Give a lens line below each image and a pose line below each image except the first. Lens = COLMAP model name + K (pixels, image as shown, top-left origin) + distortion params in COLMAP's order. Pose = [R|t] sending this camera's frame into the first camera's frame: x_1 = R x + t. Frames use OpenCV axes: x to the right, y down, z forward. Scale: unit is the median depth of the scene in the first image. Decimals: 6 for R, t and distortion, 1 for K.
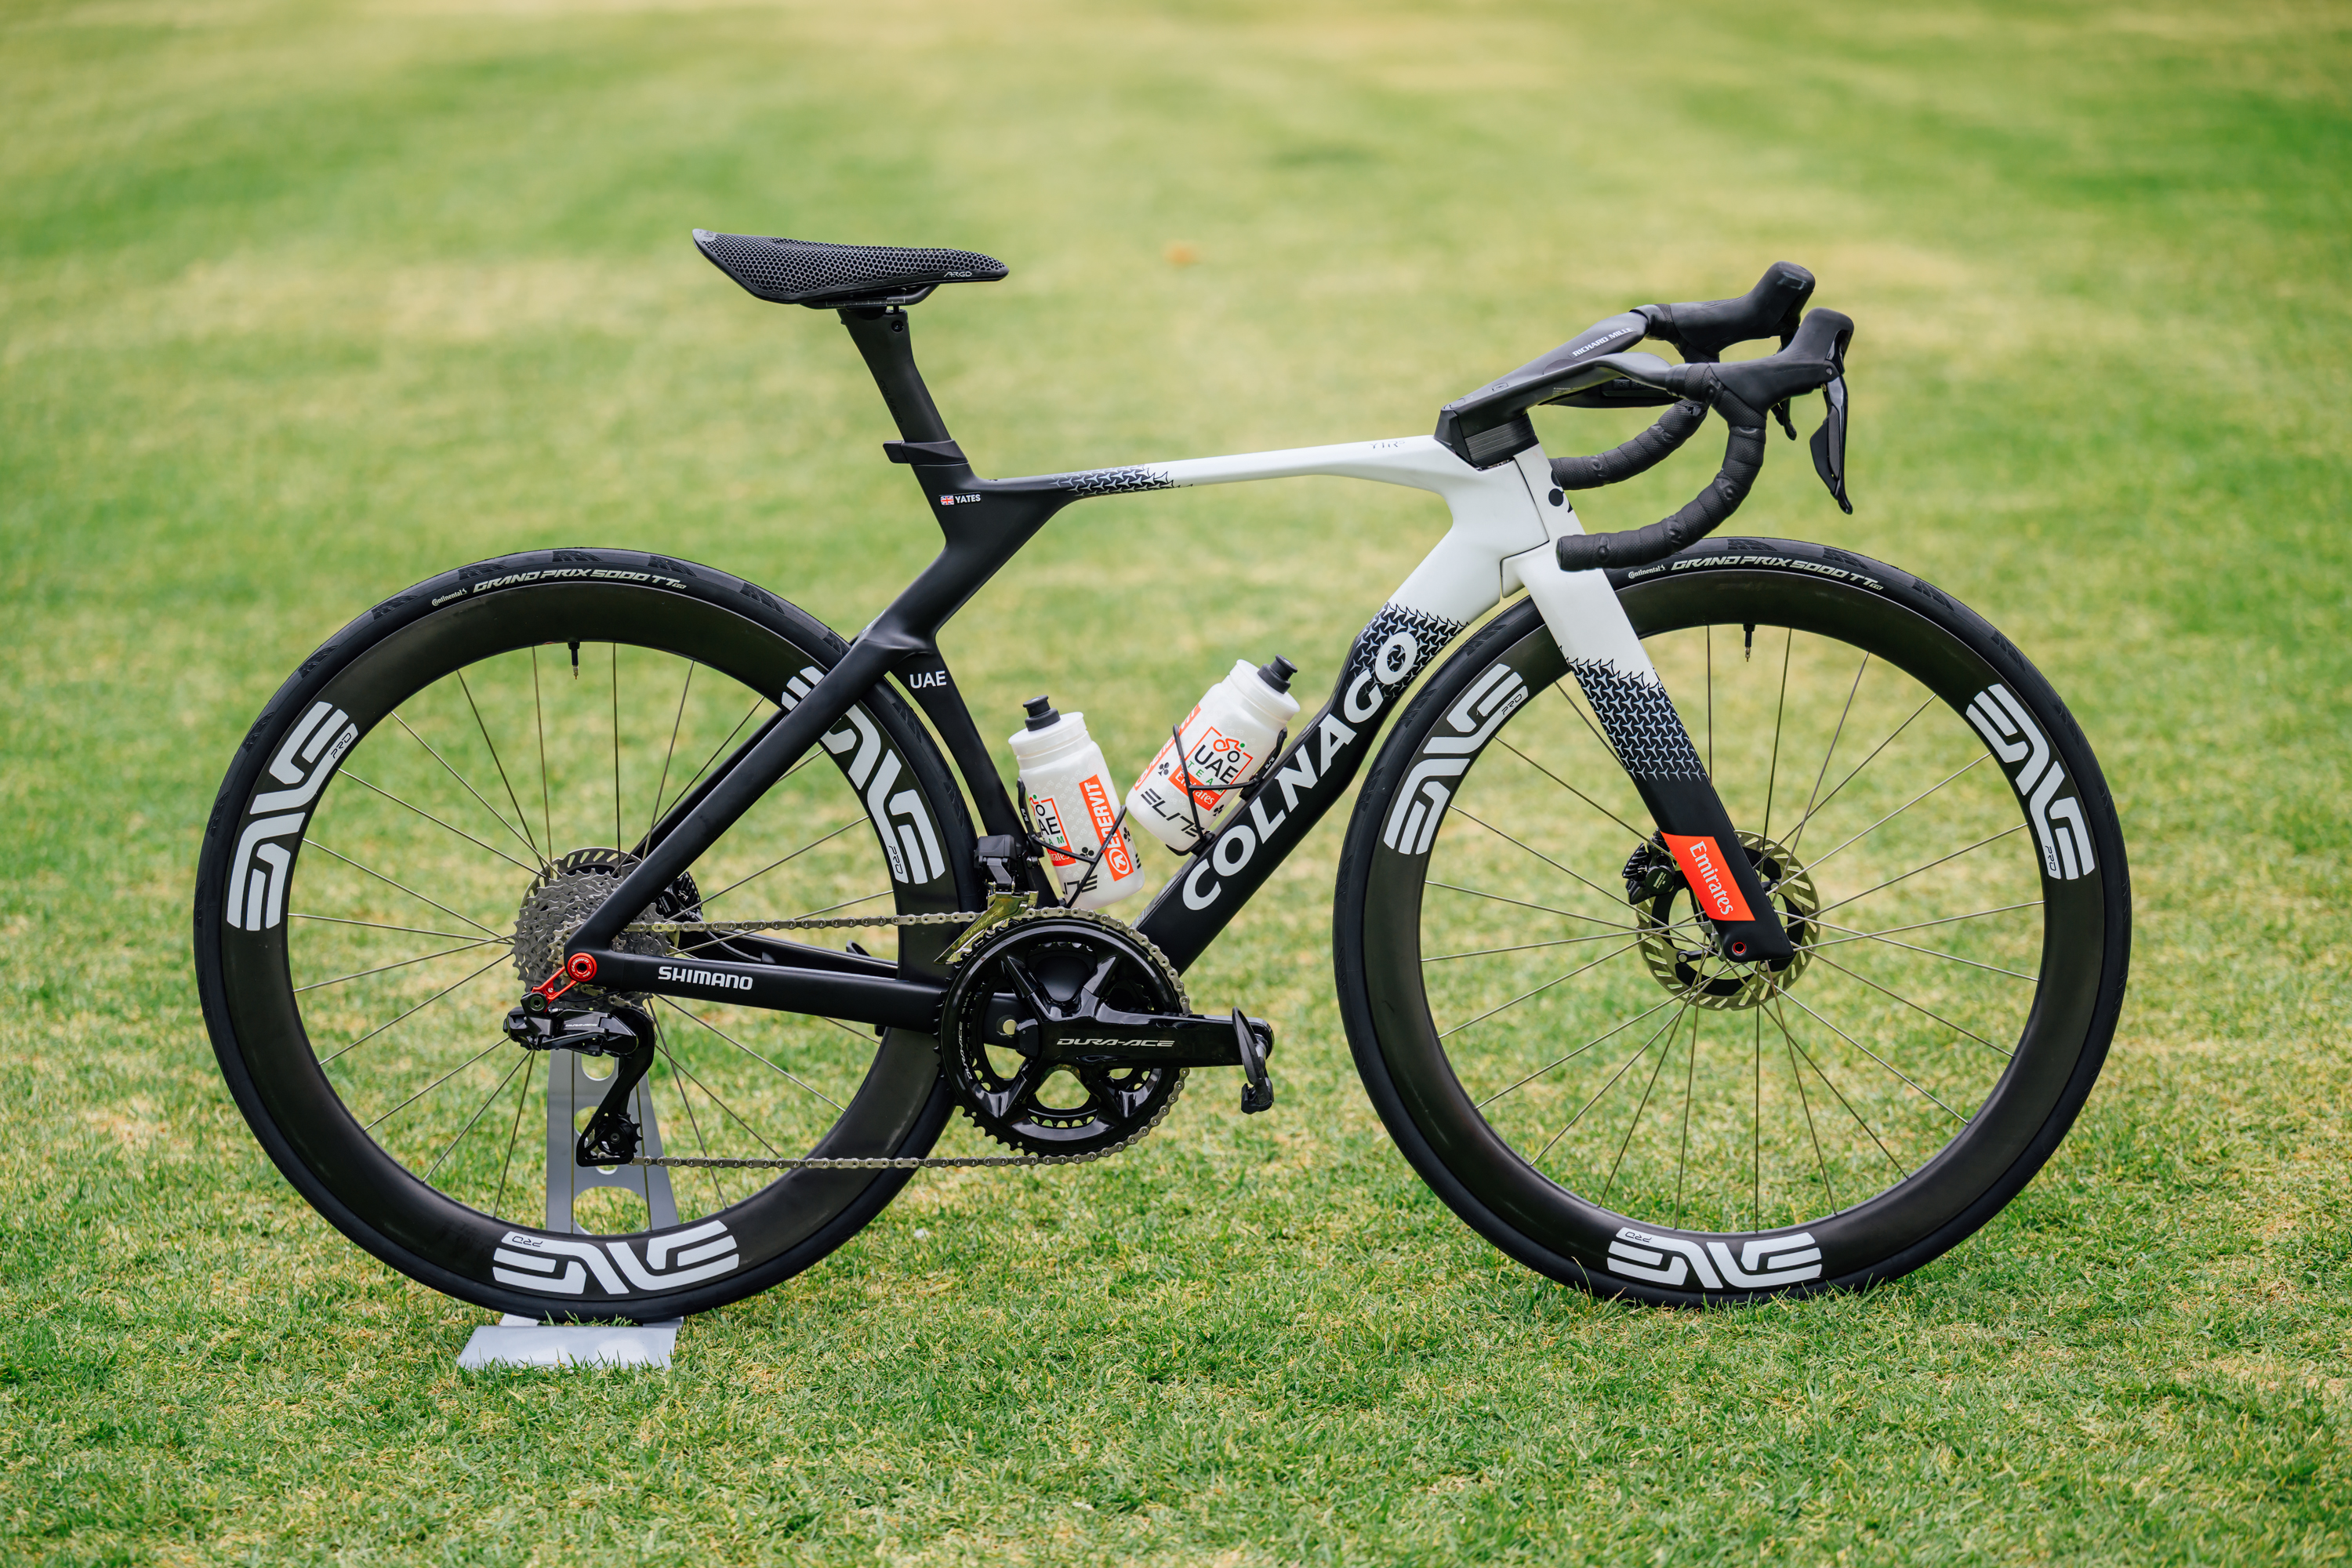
lens RADIAL K [[6974.3, 0, 1176.2], [0, 6974.3, 784.0], [0, 0, 1]] dist [0.019712, 0.000000]
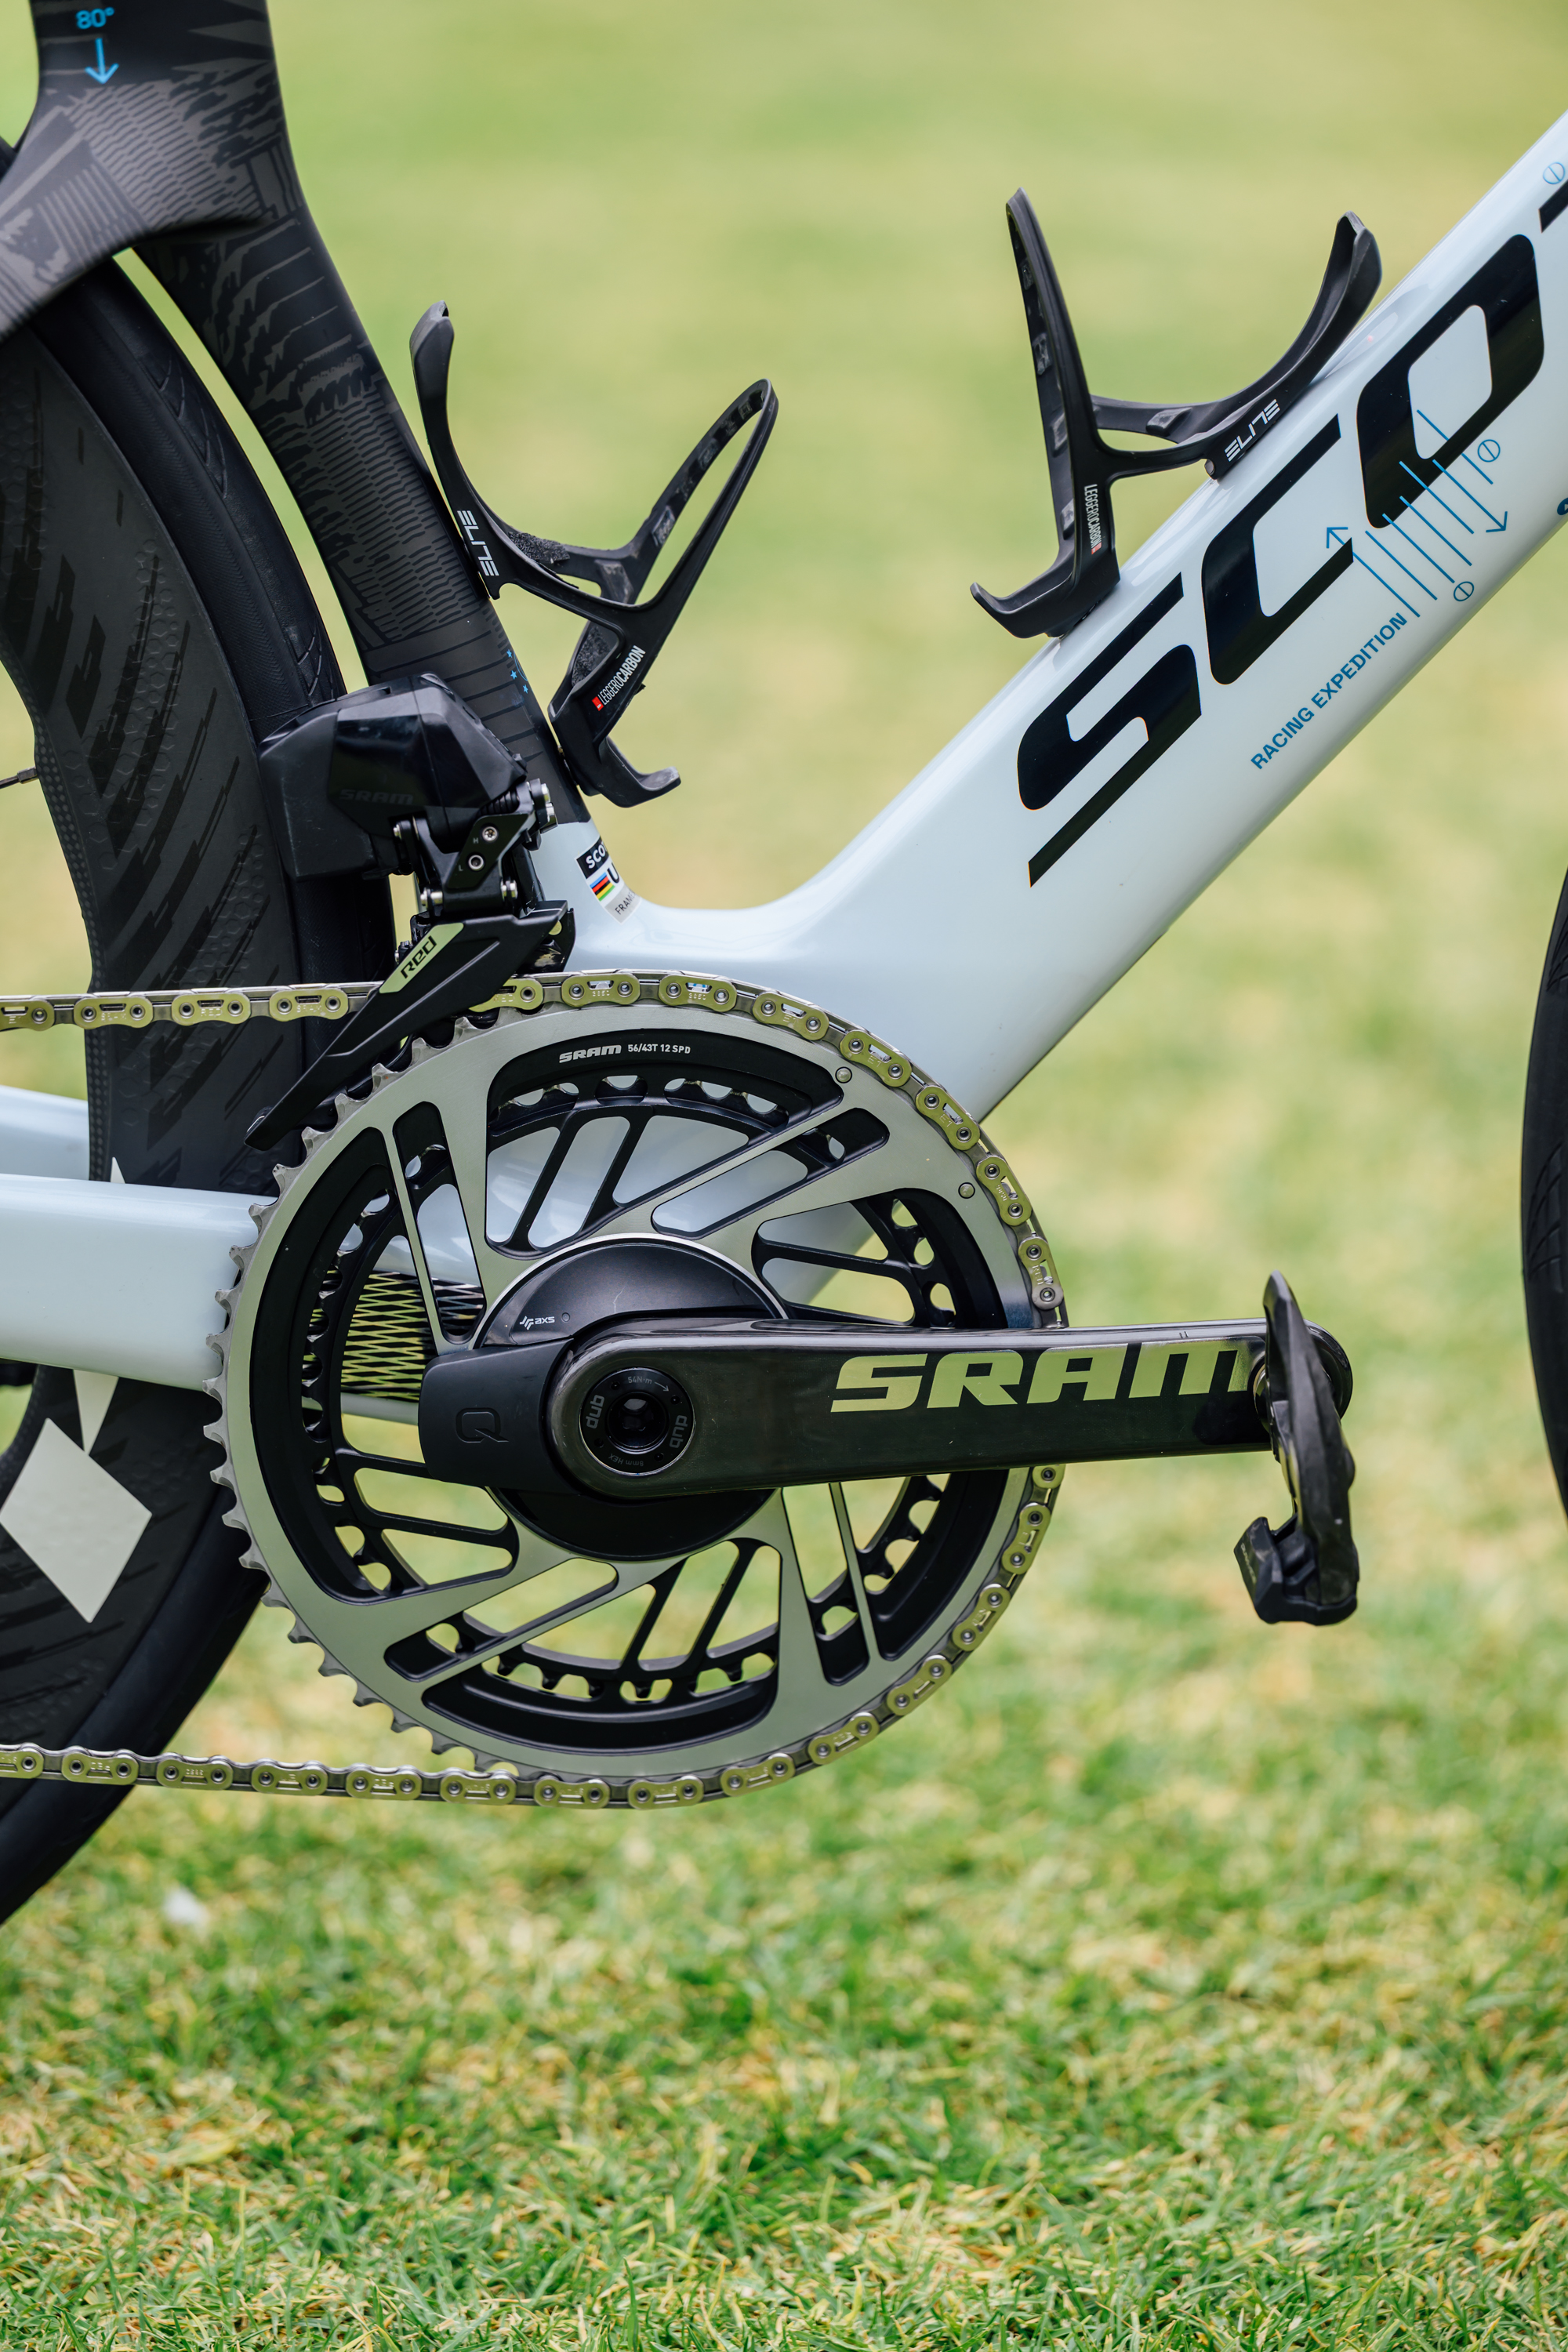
lens RADIAL K [[7330.5, 0, 784.9], [0, 7330.5, 1177.2], [0, 0, 1]] dist [0.010479, 0.000000]
pose [[0.996207, 0.084861, -0.019217, -0.003618], [-0.083339, 0.994092, 0.069534, 0.002212], [0.025004, -0.067669, 0.997394, 0.663551]]
